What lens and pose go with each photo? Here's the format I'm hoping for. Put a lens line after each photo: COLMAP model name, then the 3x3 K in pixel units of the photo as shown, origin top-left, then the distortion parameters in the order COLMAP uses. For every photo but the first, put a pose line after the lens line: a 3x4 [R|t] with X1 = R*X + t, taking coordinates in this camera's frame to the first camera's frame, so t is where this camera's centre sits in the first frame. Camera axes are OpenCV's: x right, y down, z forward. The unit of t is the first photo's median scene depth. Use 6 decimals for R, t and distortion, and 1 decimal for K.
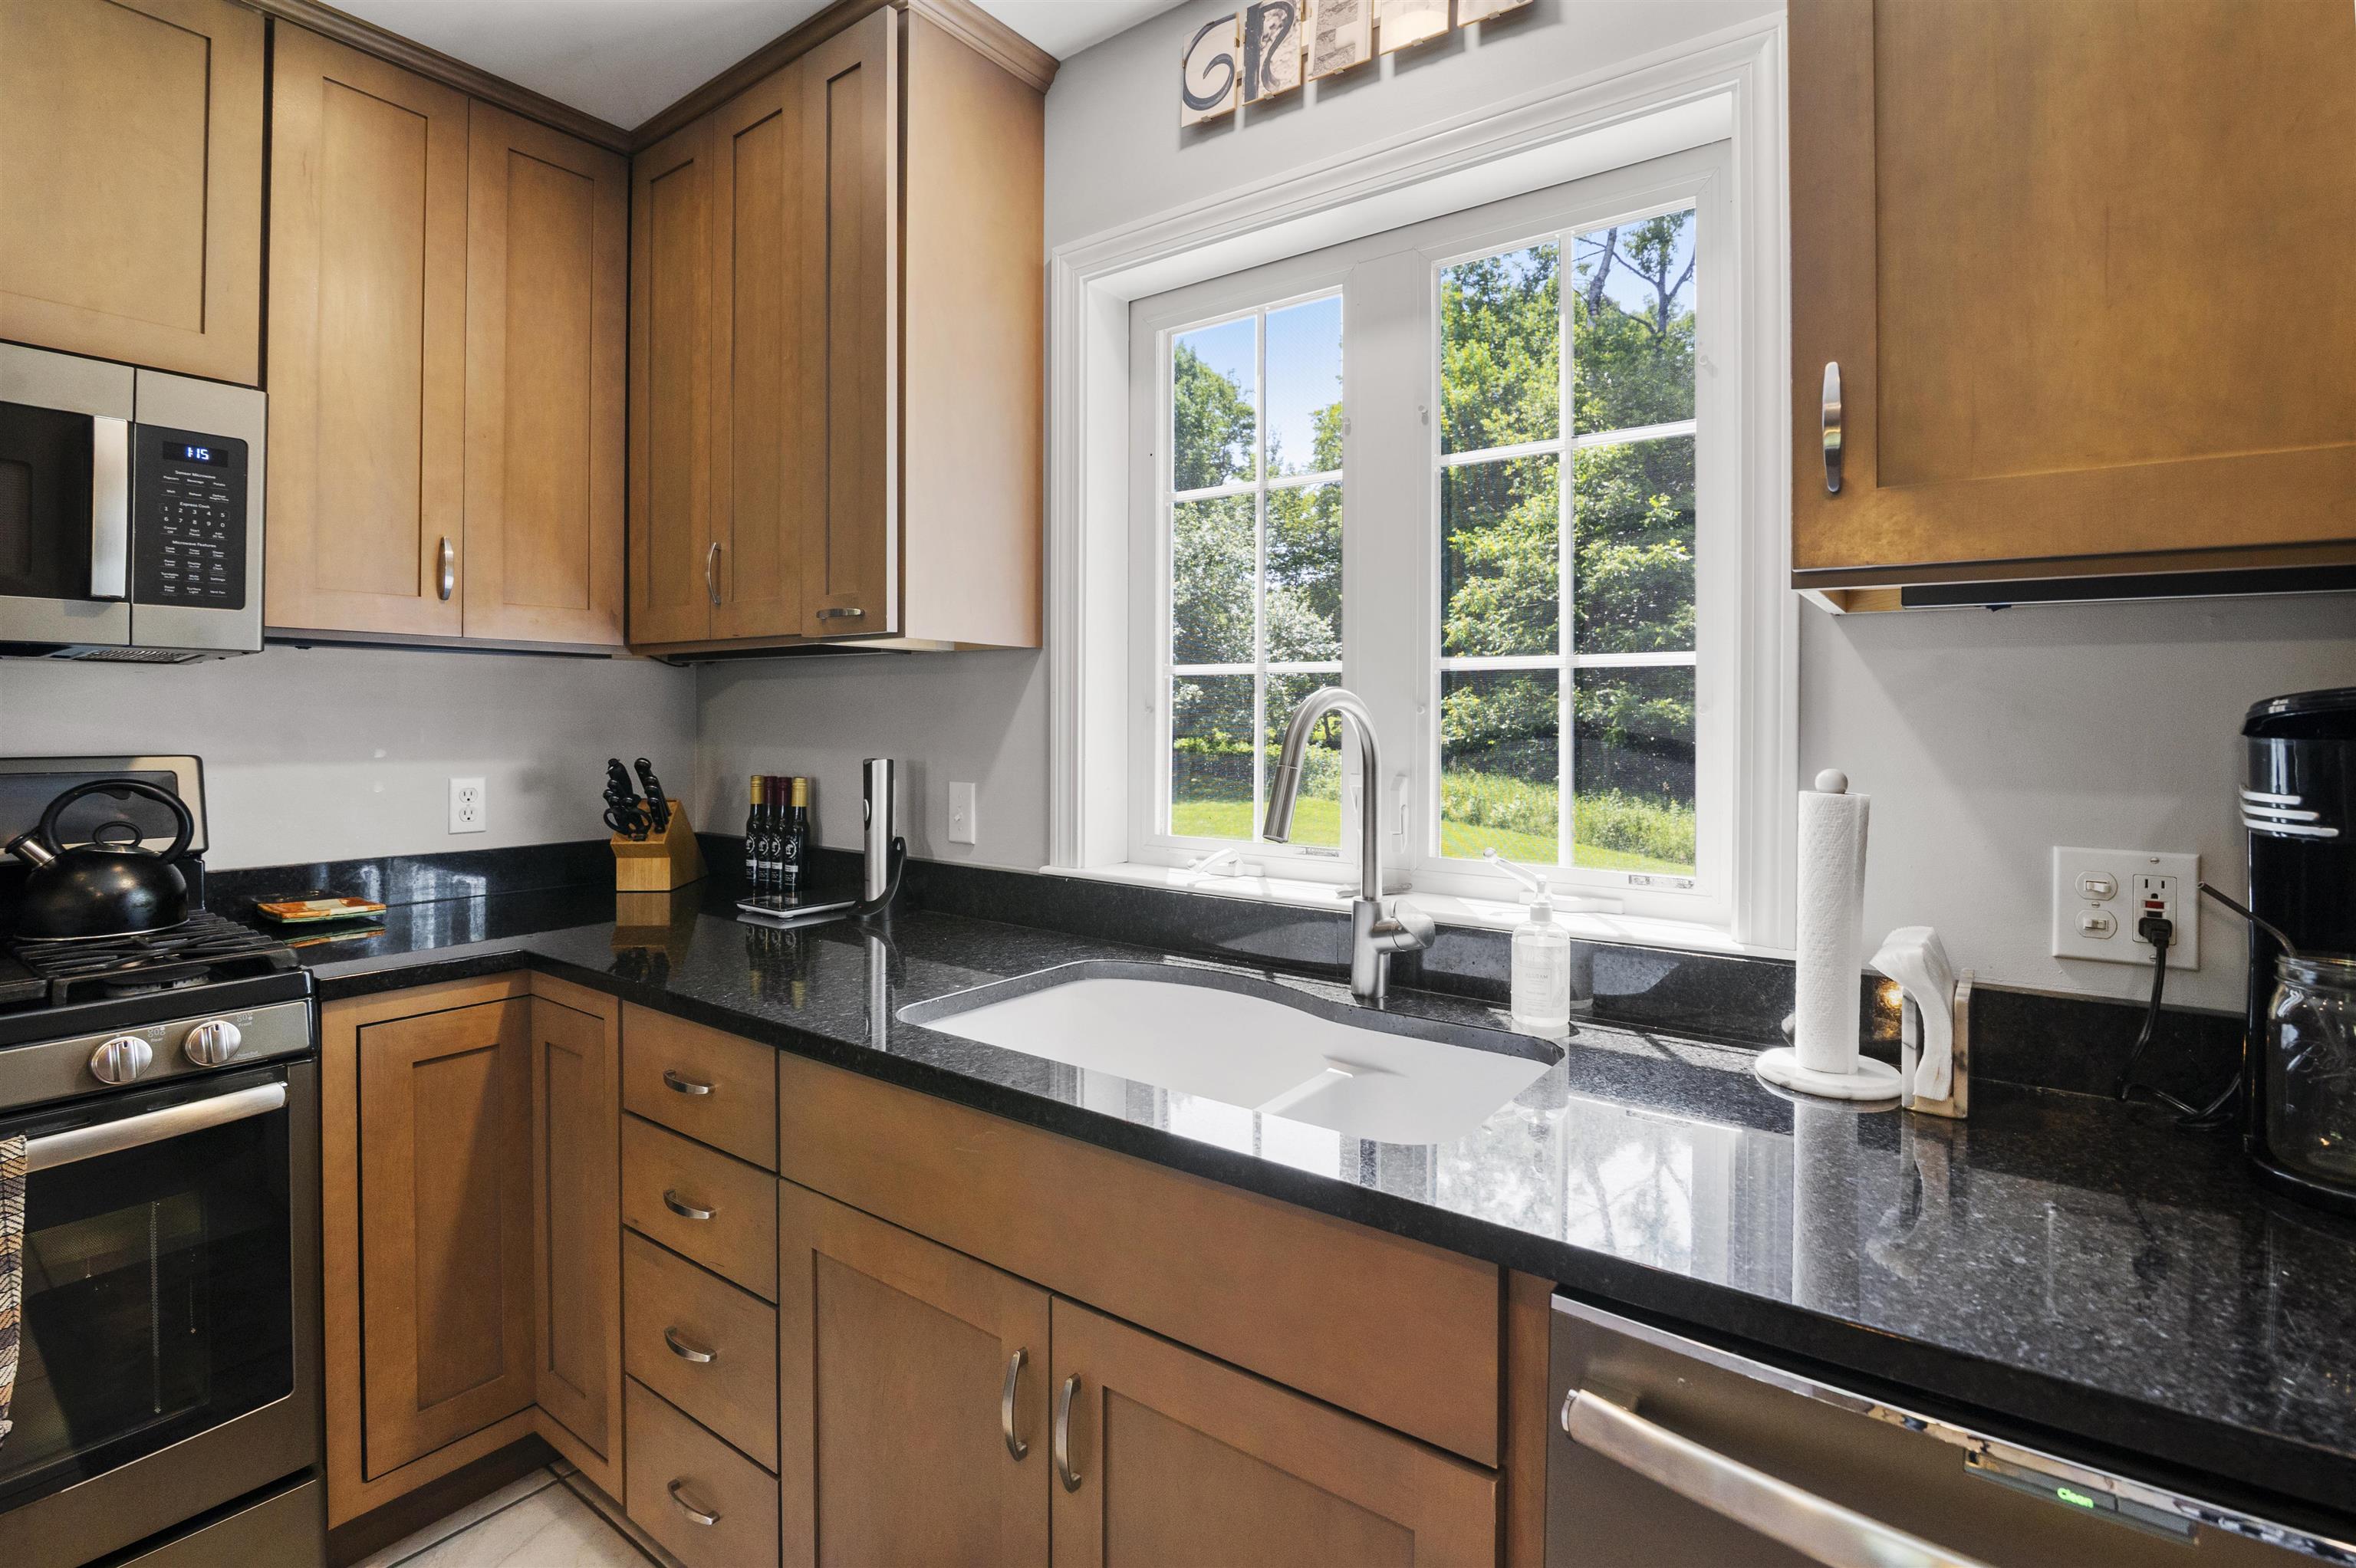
lens RADIAL K [[1098.2, 0, 1186.1], [0, 1098.2, 718.4], [0, 0, 1]] dist [-0.020388, -0.000083]
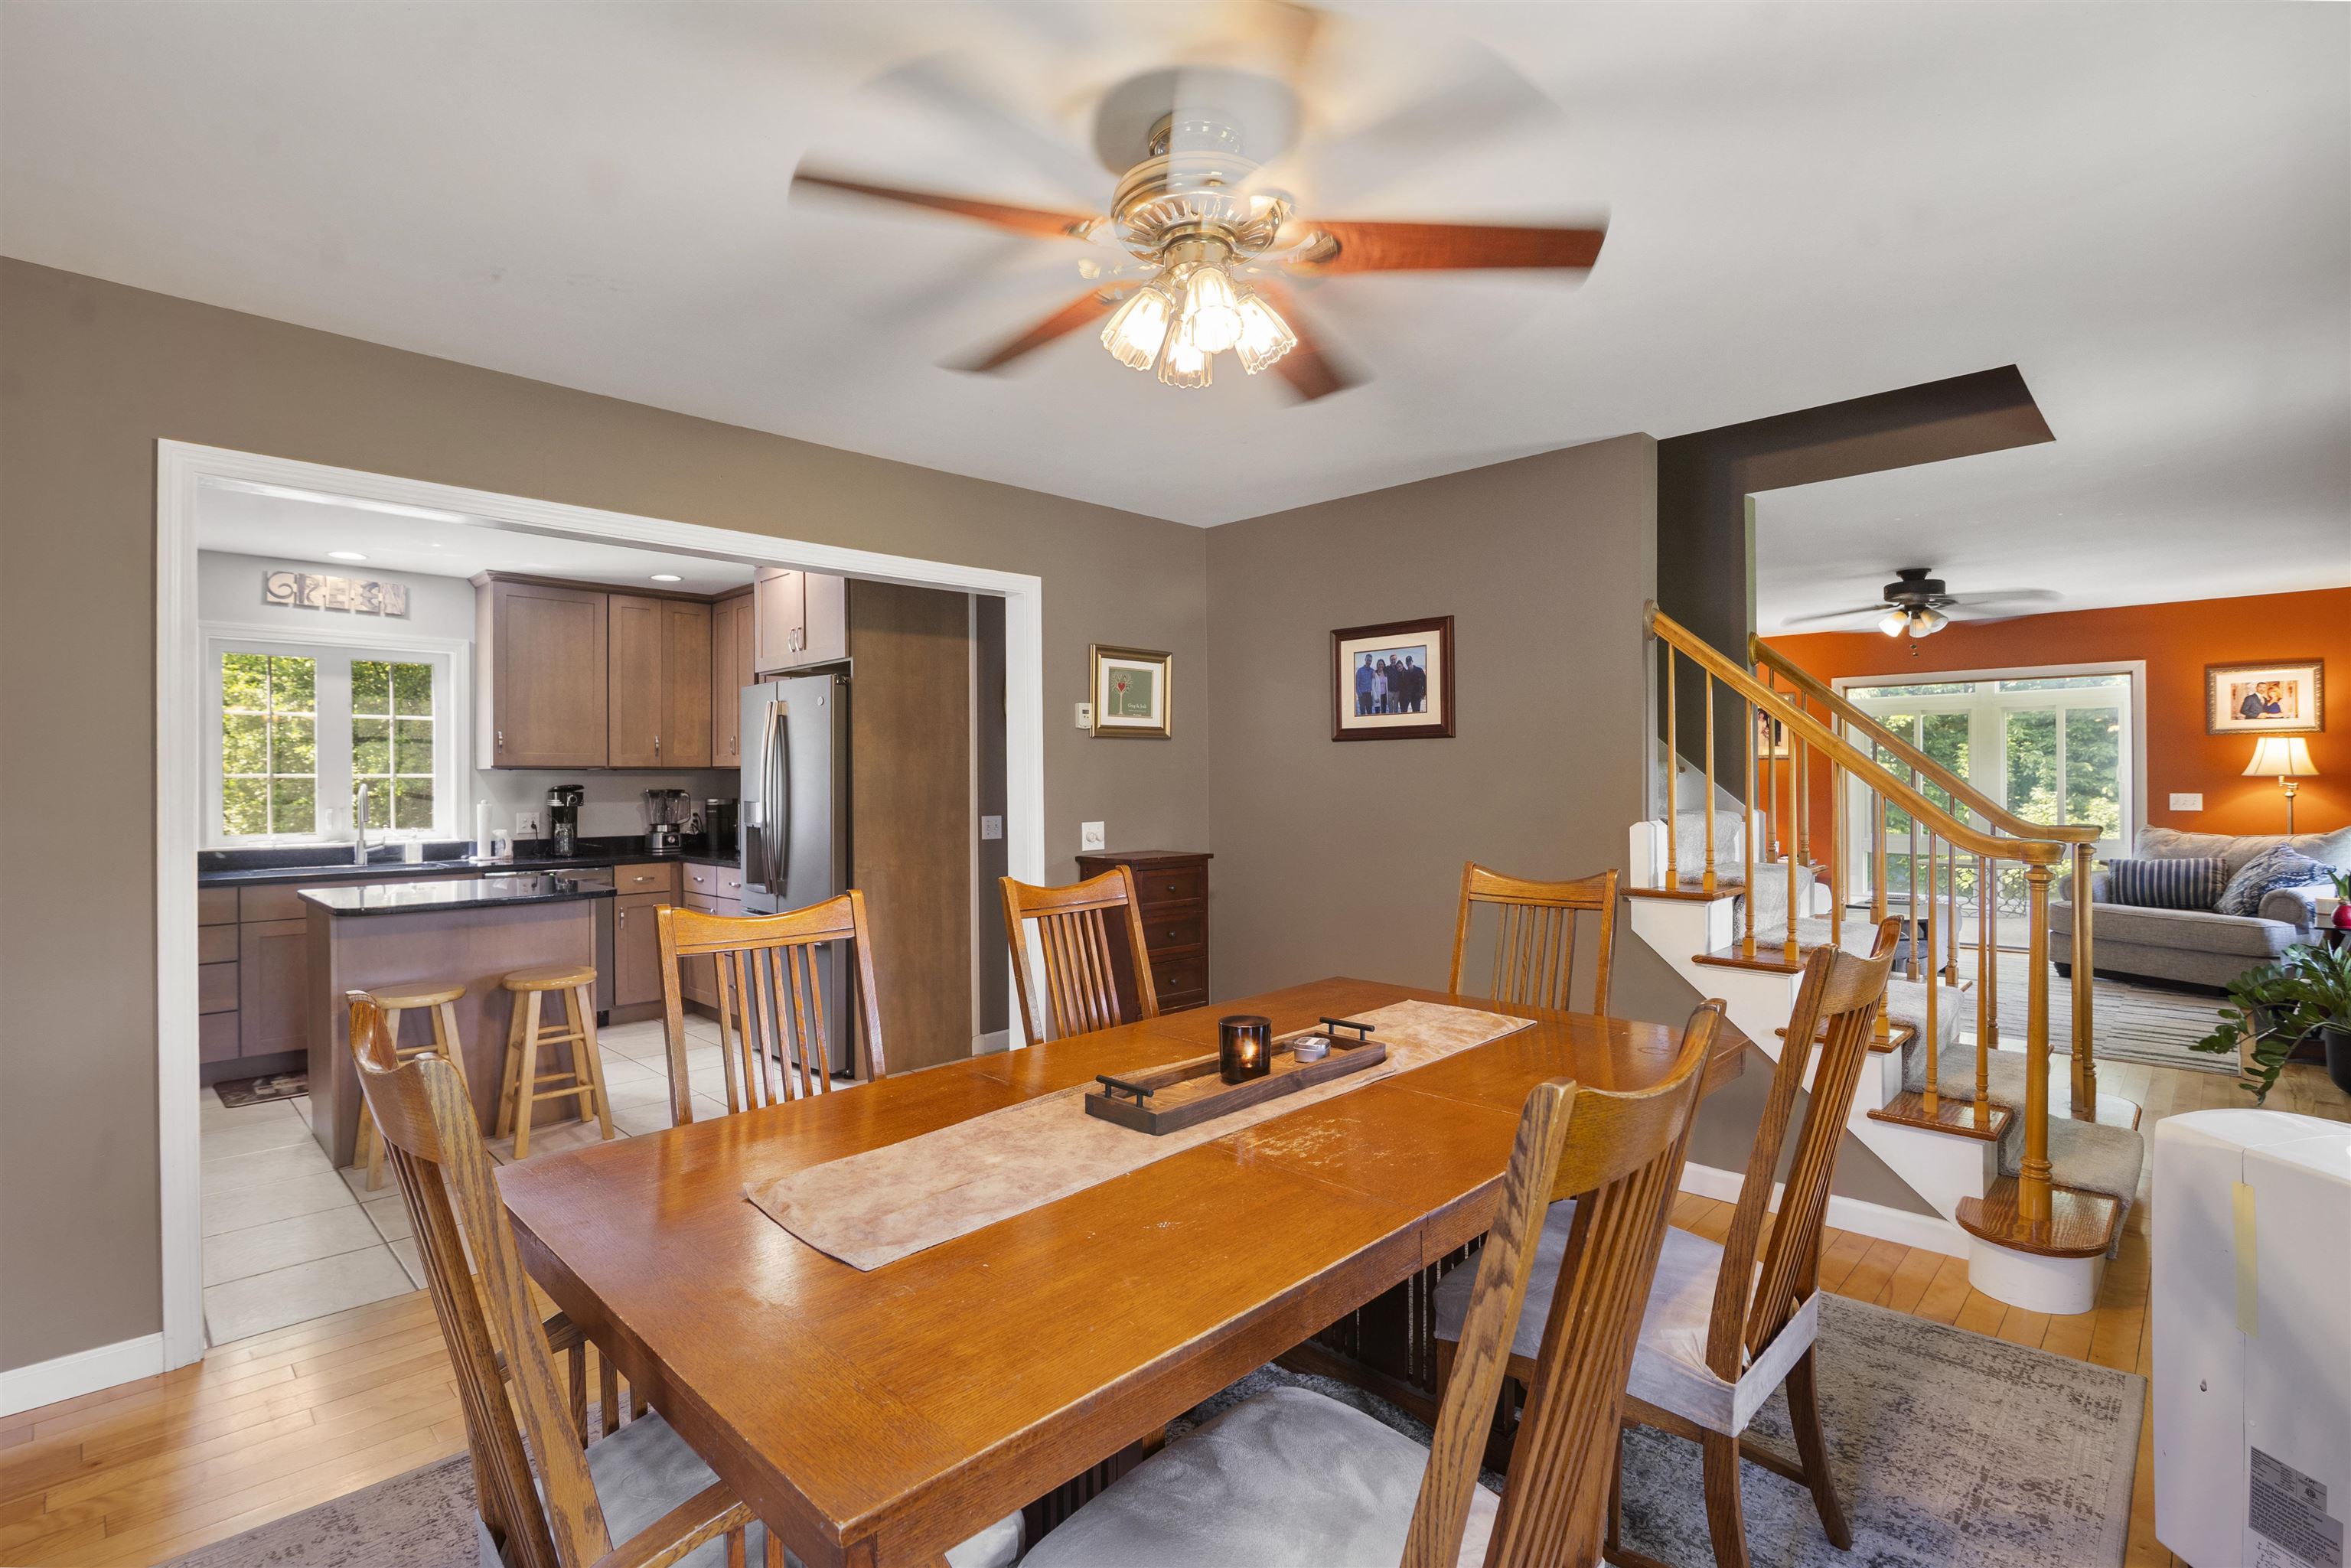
lens RADIAL K [[1096.0, 0, 1166.5], [0, 1096.0, 779.5], [0, 0, 1]] dist [-0.020388, -0.000083]
pose [[0.149610, -0.002233, 0.988743, -2.595136], [0.009854, 0.999951, 0.000768, -0.015827], [-0.988696, 0.009628, 0.149625, -1.919100]]
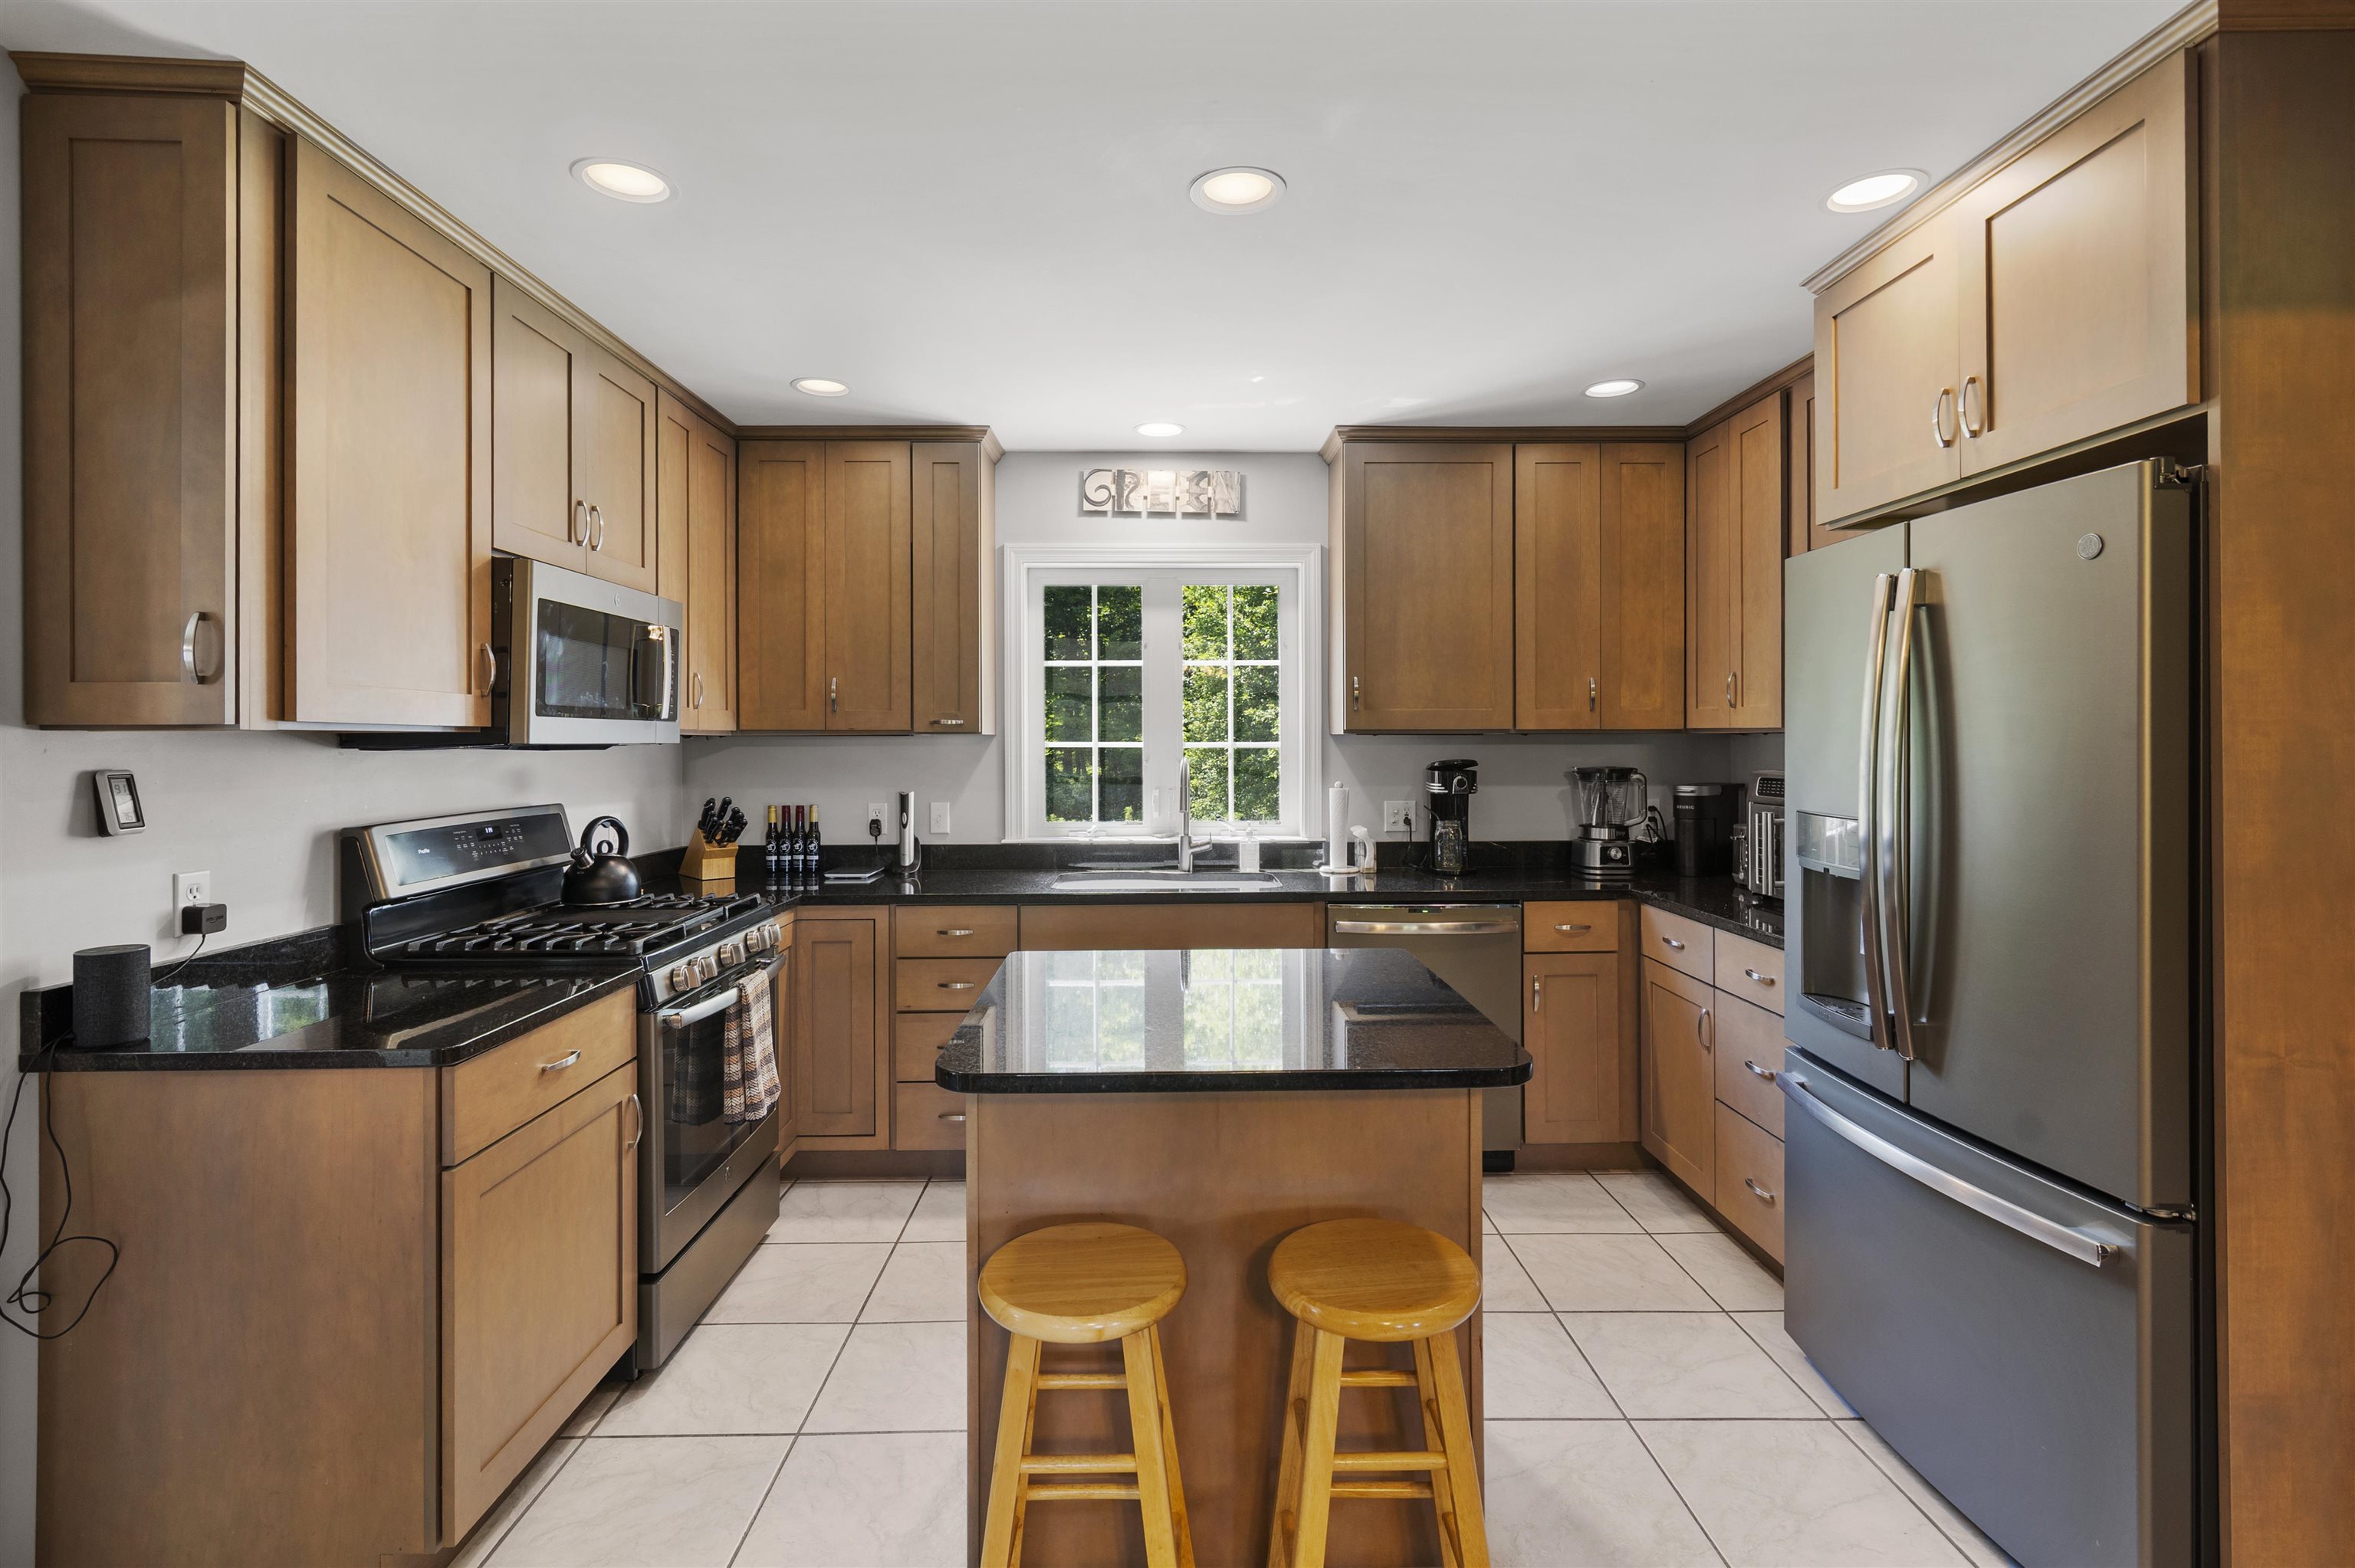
lens RADIAL K [[1097.7, 0, 1172.9], [0, 1097.7, 735.4], [0, 0, 1]] dist [-0.020388, -0.000083]
pose [[0.799246, -0.003627, 0.600993, -1.224451], [0.007740, 0.999961, -0.004259, -0.057113], [-0.600954, 0.008056, 0.799243, -0.934476]]
